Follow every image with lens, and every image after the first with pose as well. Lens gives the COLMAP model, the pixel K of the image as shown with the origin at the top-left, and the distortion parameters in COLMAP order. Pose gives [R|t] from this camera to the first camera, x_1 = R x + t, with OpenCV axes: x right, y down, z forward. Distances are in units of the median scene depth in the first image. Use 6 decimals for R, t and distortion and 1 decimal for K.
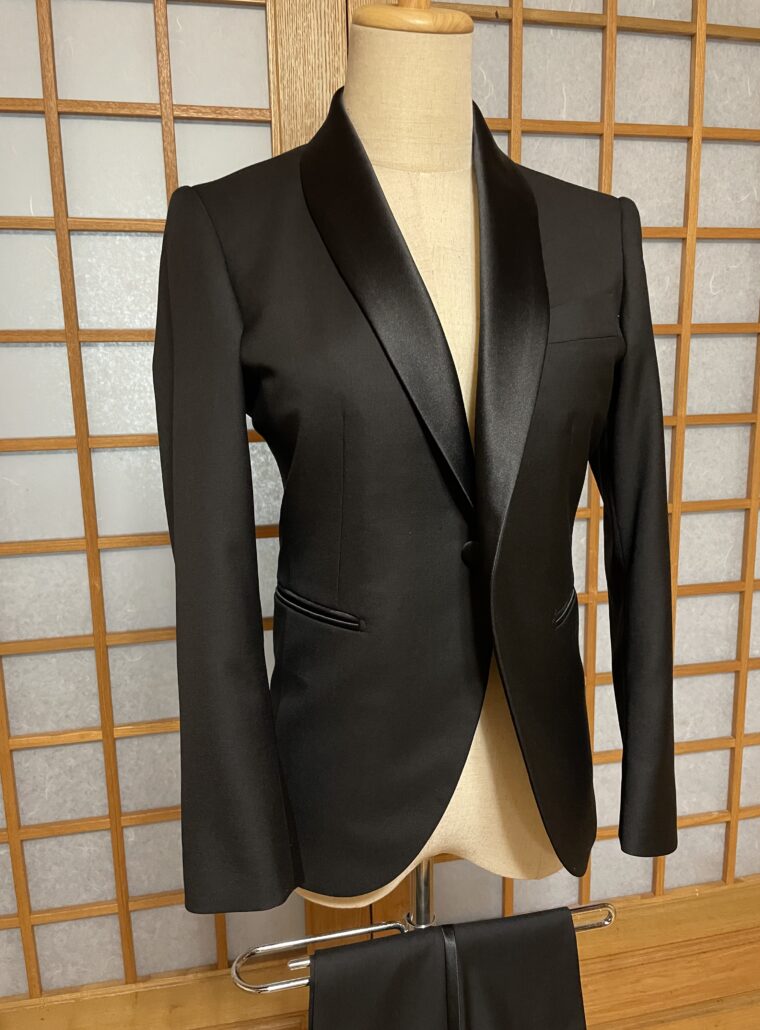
lens RADIAL K [[800.8, 0, 398.7], [0, 800.8, 512.9], [0, 0, 1]] dist [0.080676, -0.125178]
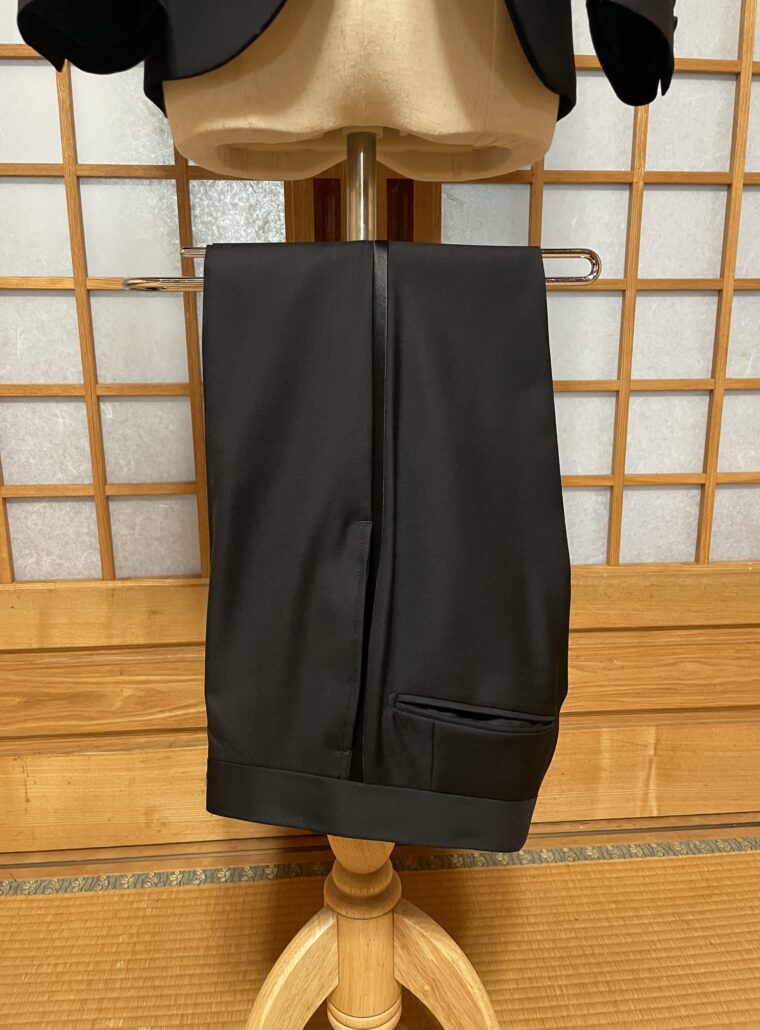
lens RADIAL K [[796.3, 0, 397.3], [0, 796.3, 510.1], [0, 0, 1]] dist [0.073318, -0.114613]
pose [[0.991280, 0.043963, -0.124226, 0.118132], [-0.038636, 0.998241, 0.044968, 0.457685], [0.125984, -0.039776, 0.991234, 0.124861]]
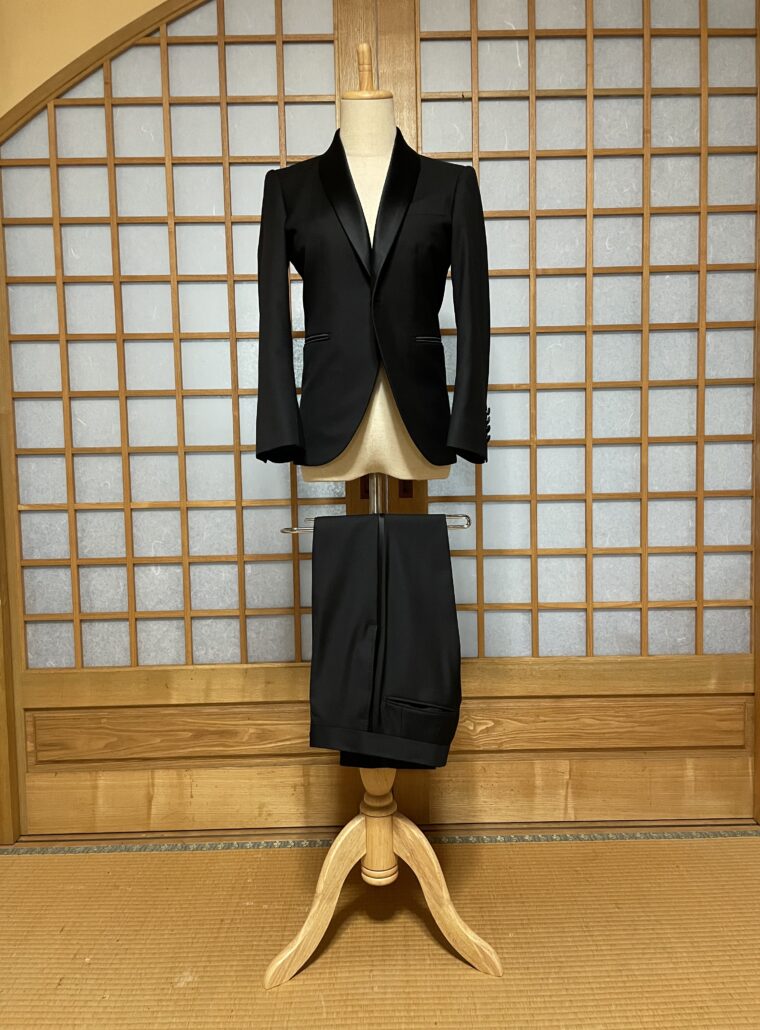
lens RADIAL K [[787.3, 0, 395.2], [0, 787.3, 505.6], [0, 0, 1]] dist [0.084934, -0.123660]
pose [[0.978681, 0.012929, -0.204977, 0.314499], [-0.036295, 0.993197, -0.110645, 0.438824], [0.202152, 0.115726, 0.972493, -0.580870]]
